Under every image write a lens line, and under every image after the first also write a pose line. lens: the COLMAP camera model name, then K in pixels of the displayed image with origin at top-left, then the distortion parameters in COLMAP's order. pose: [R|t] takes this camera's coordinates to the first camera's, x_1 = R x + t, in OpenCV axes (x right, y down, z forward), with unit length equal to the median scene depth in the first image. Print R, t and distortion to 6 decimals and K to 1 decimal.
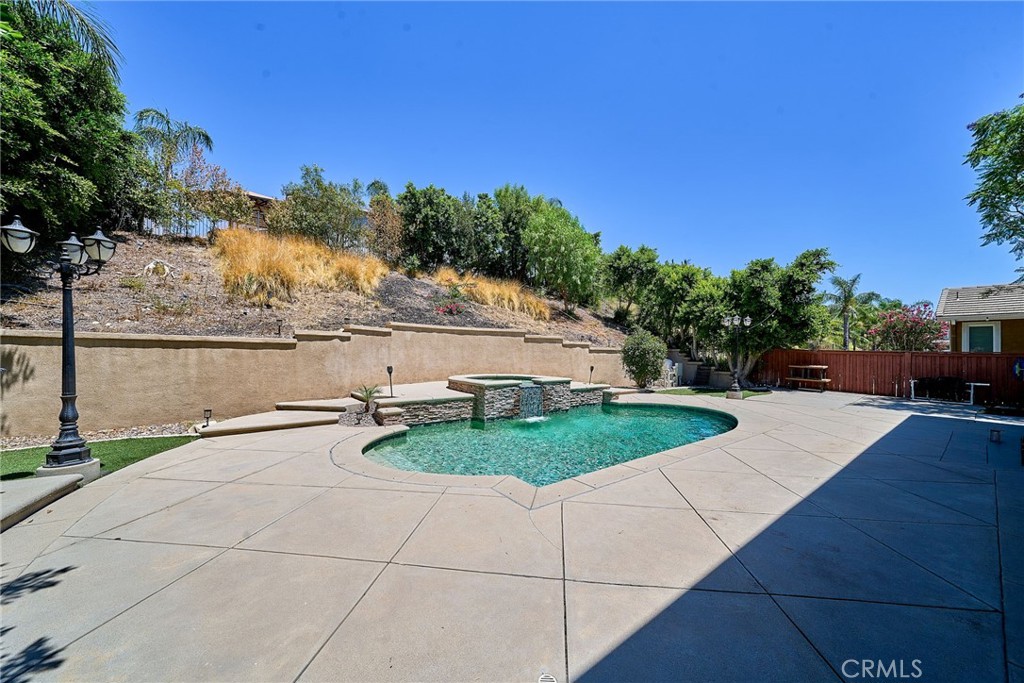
lens RADIAL K [[352.0, 0, 511.7], [0, 352.0, 345.9], [0, 0, 1]] dist [-0.001307, -0.000107]
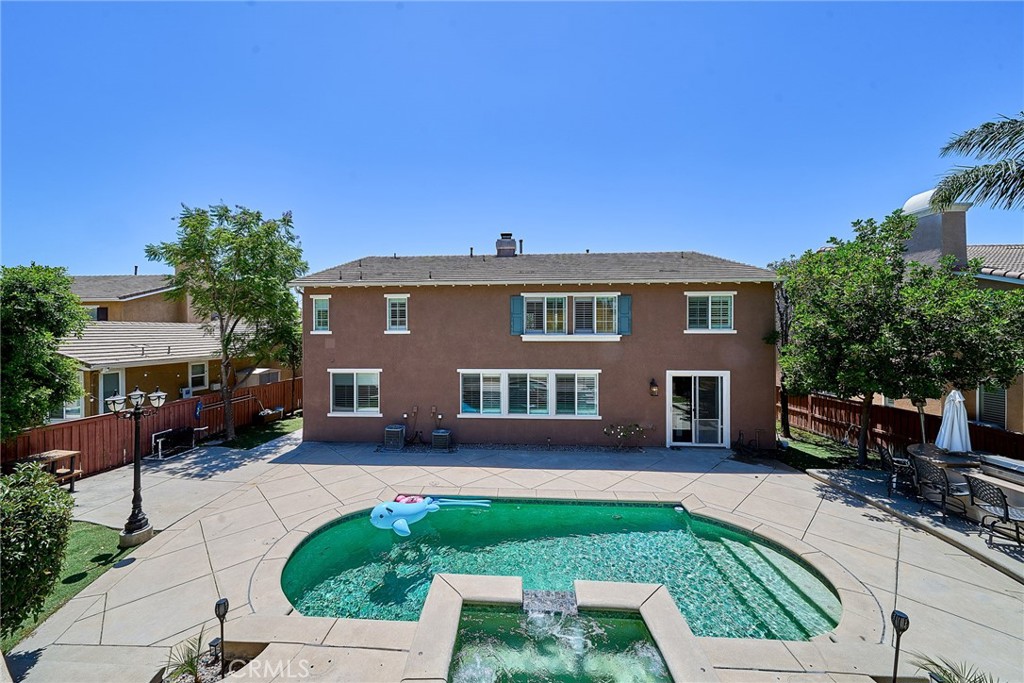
lens RADIAL K [[363.6, 0, 495.0], [0, 363.6, 336.3], [0, 0, 1]] dist [0.000012, -0.000156]
pose [[-0.744944, -0.010787, 0.667040, -0.146427], [-0.012214, 0.999922, 0.002530, -0.154291], [-0.667016, -0.006263, -0.745017, 0.906362]]
